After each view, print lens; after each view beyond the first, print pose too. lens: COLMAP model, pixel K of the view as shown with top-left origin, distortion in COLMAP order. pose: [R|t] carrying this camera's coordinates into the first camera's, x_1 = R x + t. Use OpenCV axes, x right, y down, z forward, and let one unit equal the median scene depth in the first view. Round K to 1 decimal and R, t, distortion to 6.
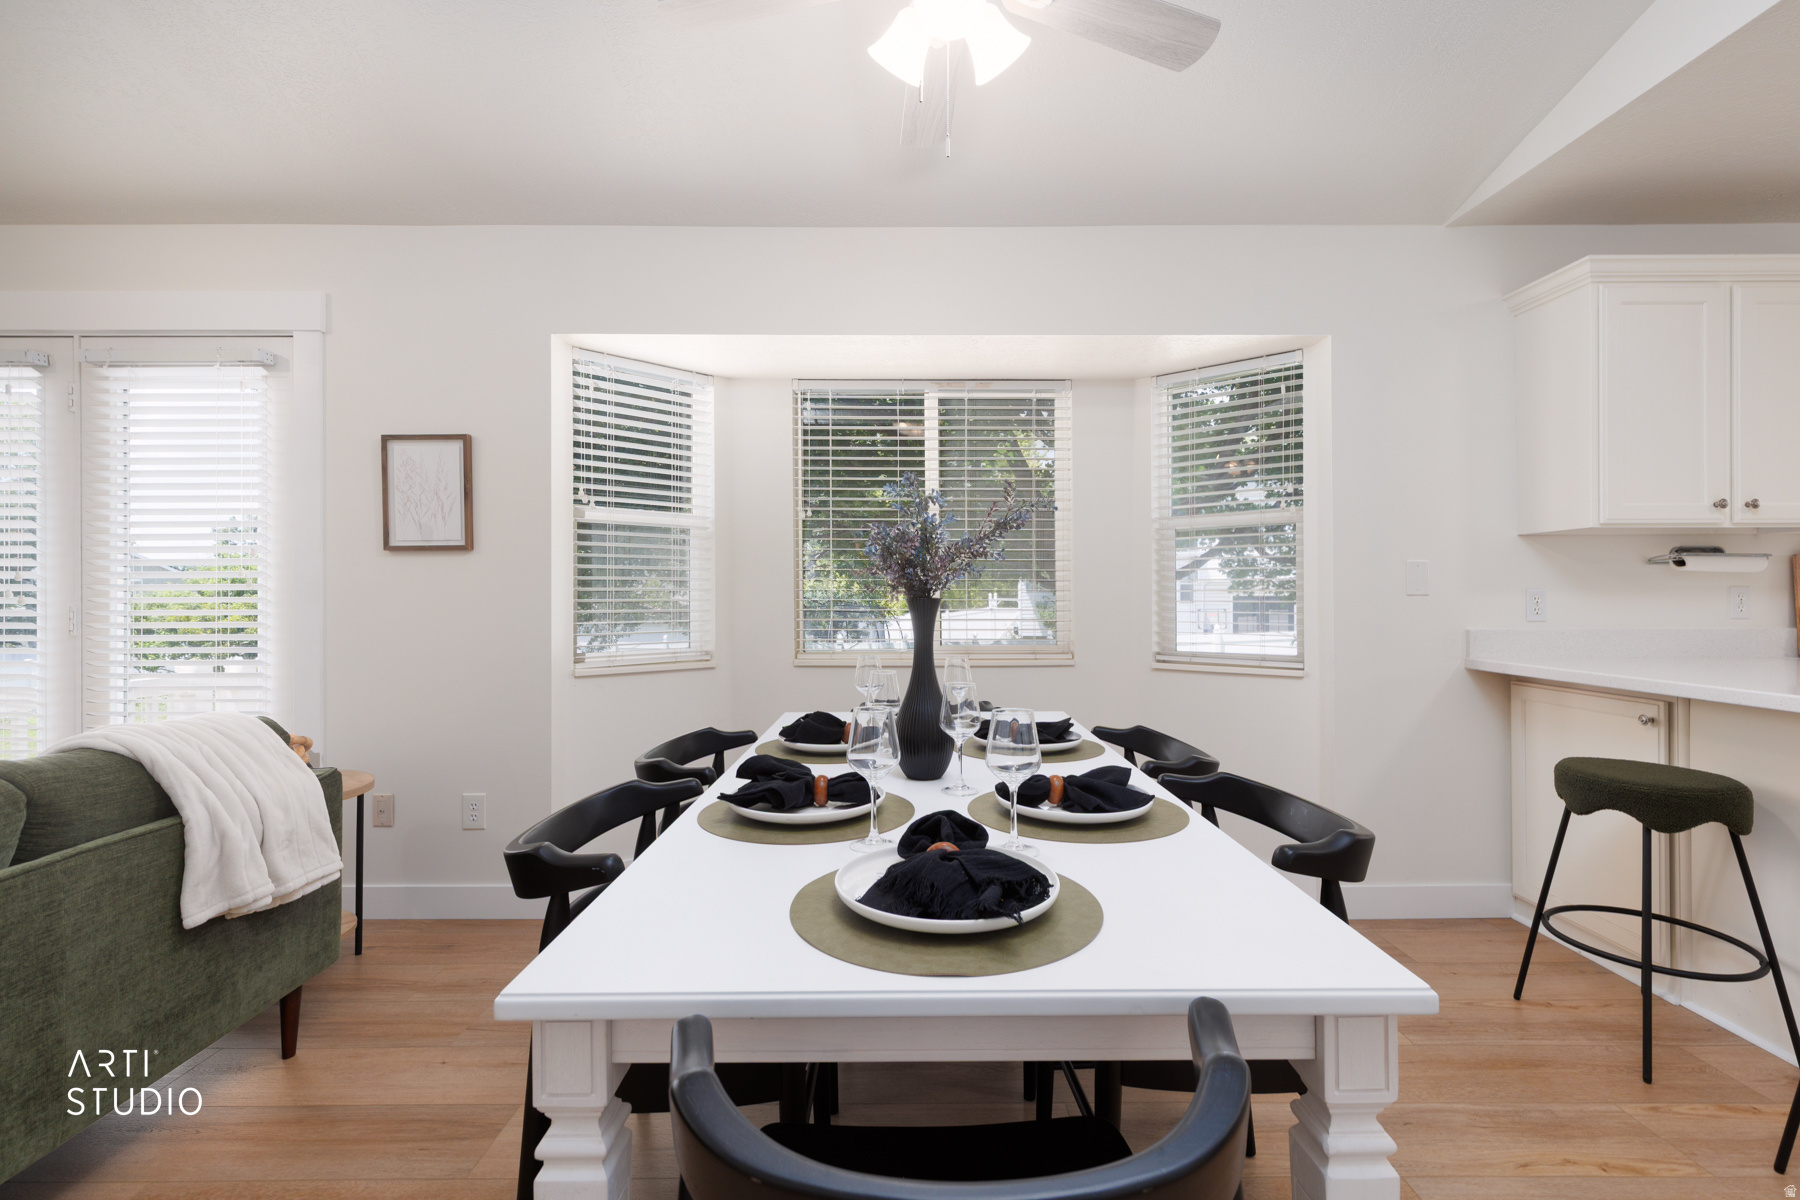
lens RADIAL K [[803.9, 0, 887.2], [0, 803.9, 594.9], [0, 0, 1]] dist [0.009989, -0.001402]
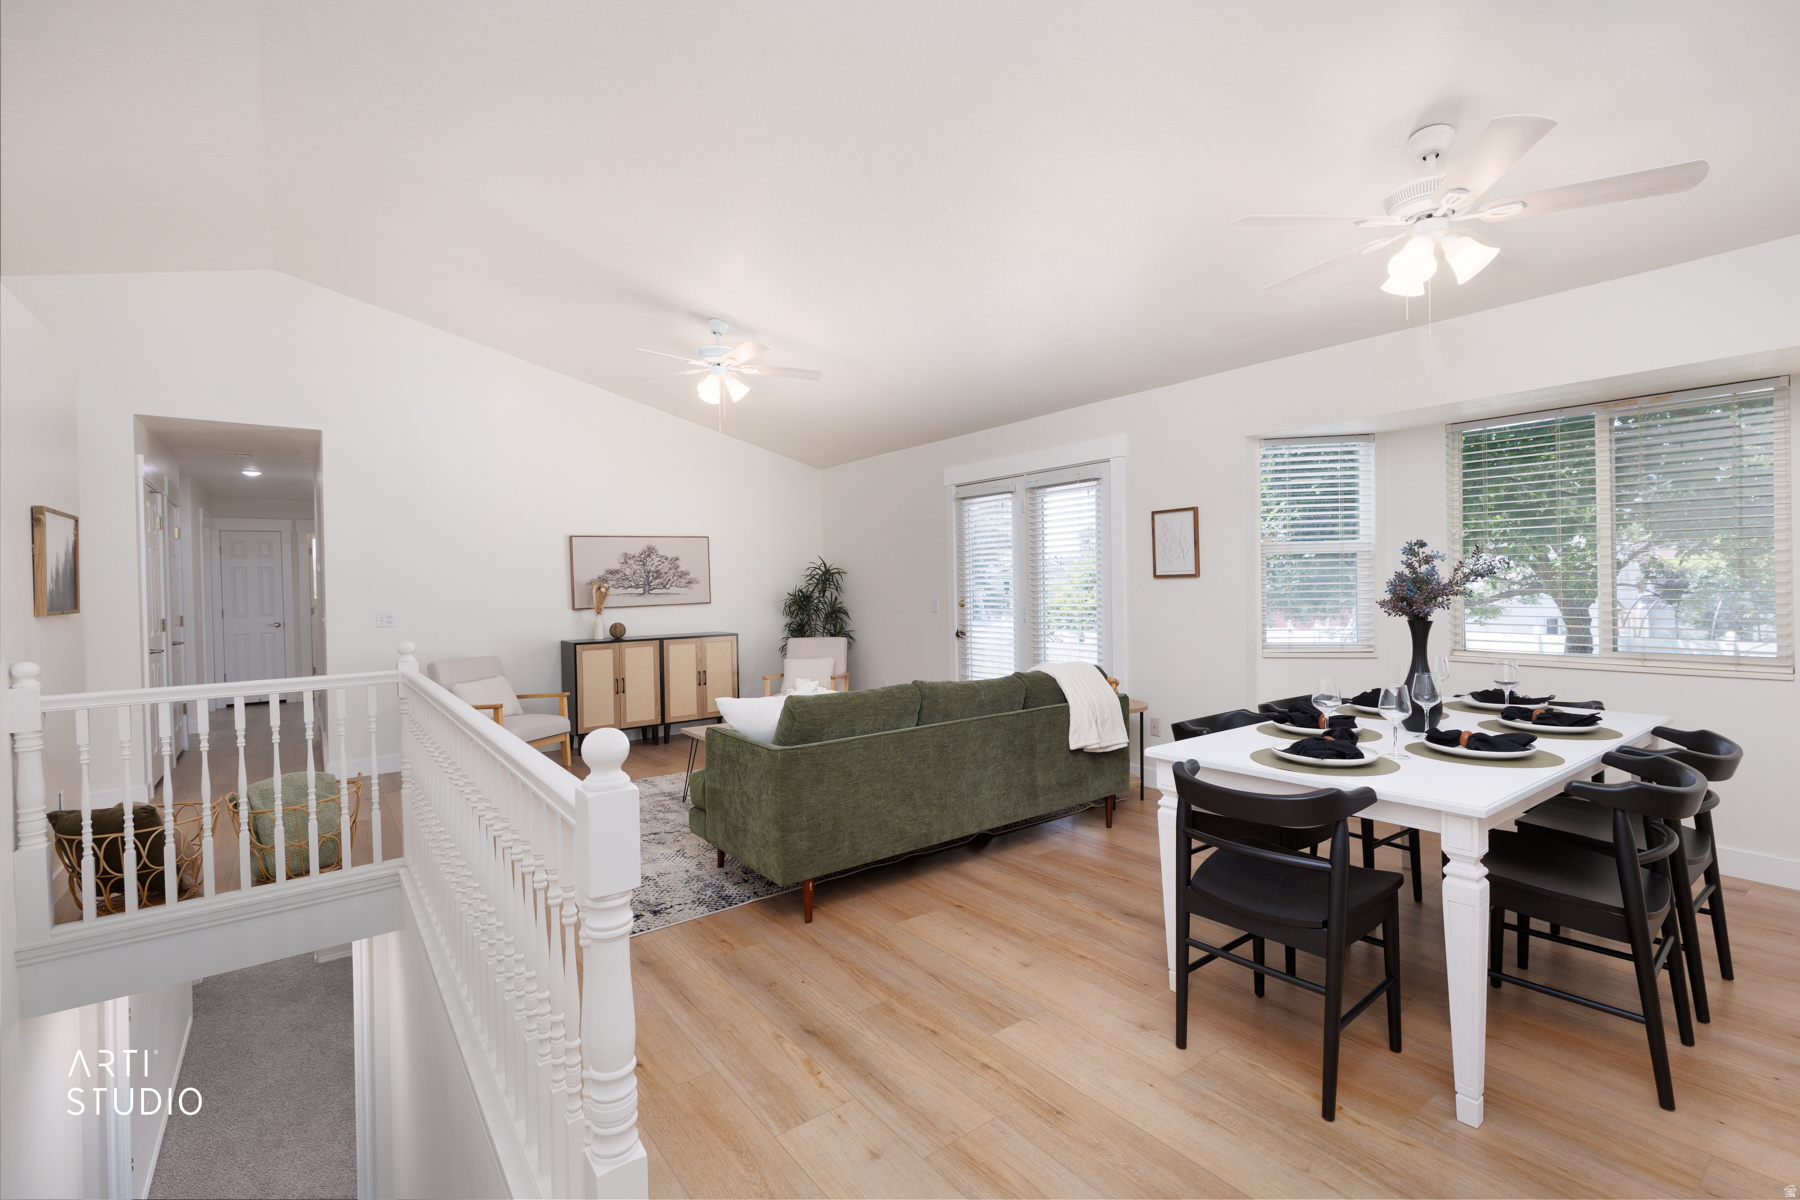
lens RADIAL K [[803.9, 0, 905.7], [0, 803.9, 590.8], [0, 0, 1]] dist [0.009989, -0.001402]
pose [[0.615714, -0.004851, -0.787955, 0.570799], [0.018363, 0.999798, 0.008195, -0.071233], [0.787756, -0.019515, 0.615679, -0.673399]]
